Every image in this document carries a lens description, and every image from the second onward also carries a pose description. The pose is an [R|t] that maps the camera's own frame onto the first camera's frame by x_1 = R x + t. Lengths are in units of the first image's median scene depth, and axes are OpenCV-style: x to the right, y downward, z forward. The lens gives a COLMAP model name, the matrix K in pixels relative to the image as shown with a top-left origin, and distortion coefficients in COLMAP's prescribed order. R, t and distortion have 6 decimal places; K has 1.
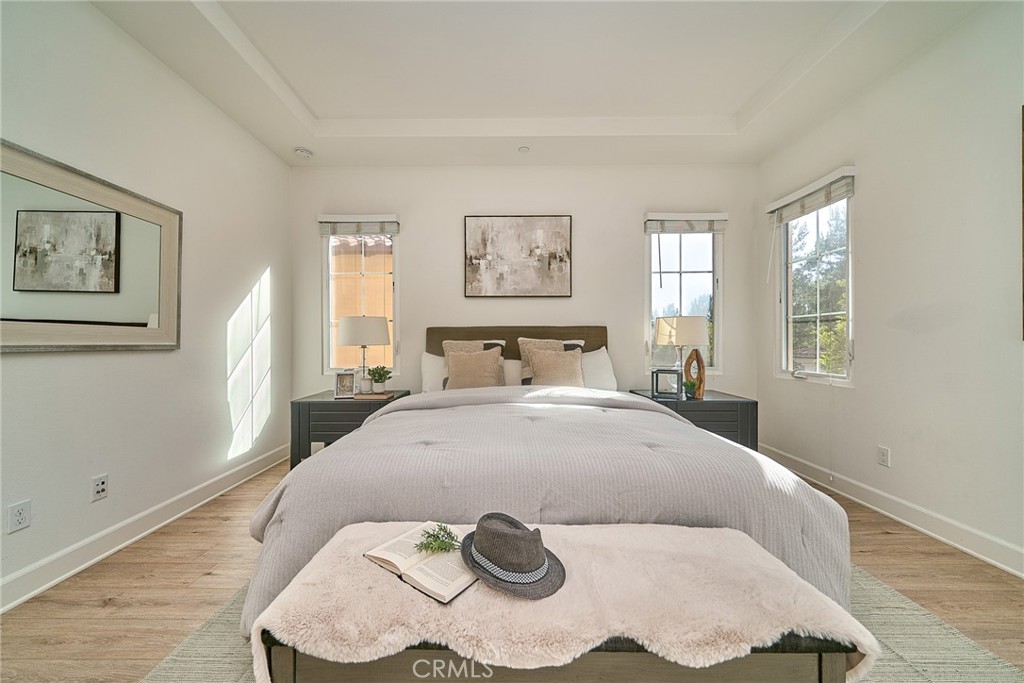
lens RADIAL K [[354.0, 0, 503.3], [0, 354.0, 344.4], [0, 0, 1]] dist [0.002356, -0.000753]
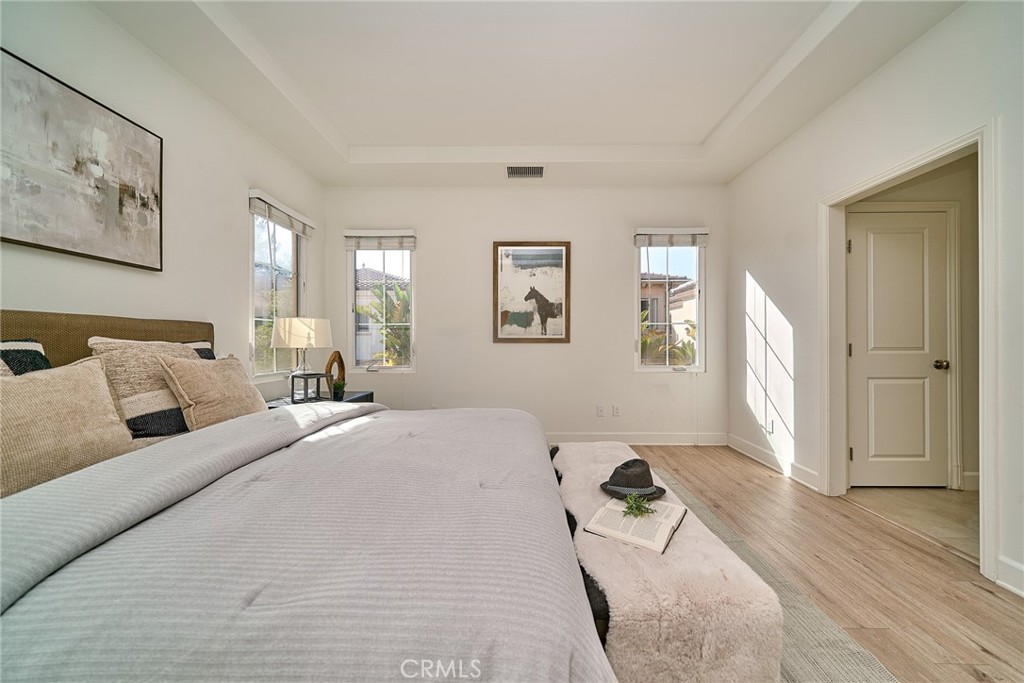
lens RADIAL K [[354.0, 0, 505.3], [0, 354.0, 339.3], [0, 0, 1]] dist [0.002356, -0.000753]
pose [[0.029491, 0.006194, 0.999546, -0.399646], [0.006648, 0.999957, -0.006393, -0.009279], [-0.999543, 0.006834, 0.029449, 0.391585]]
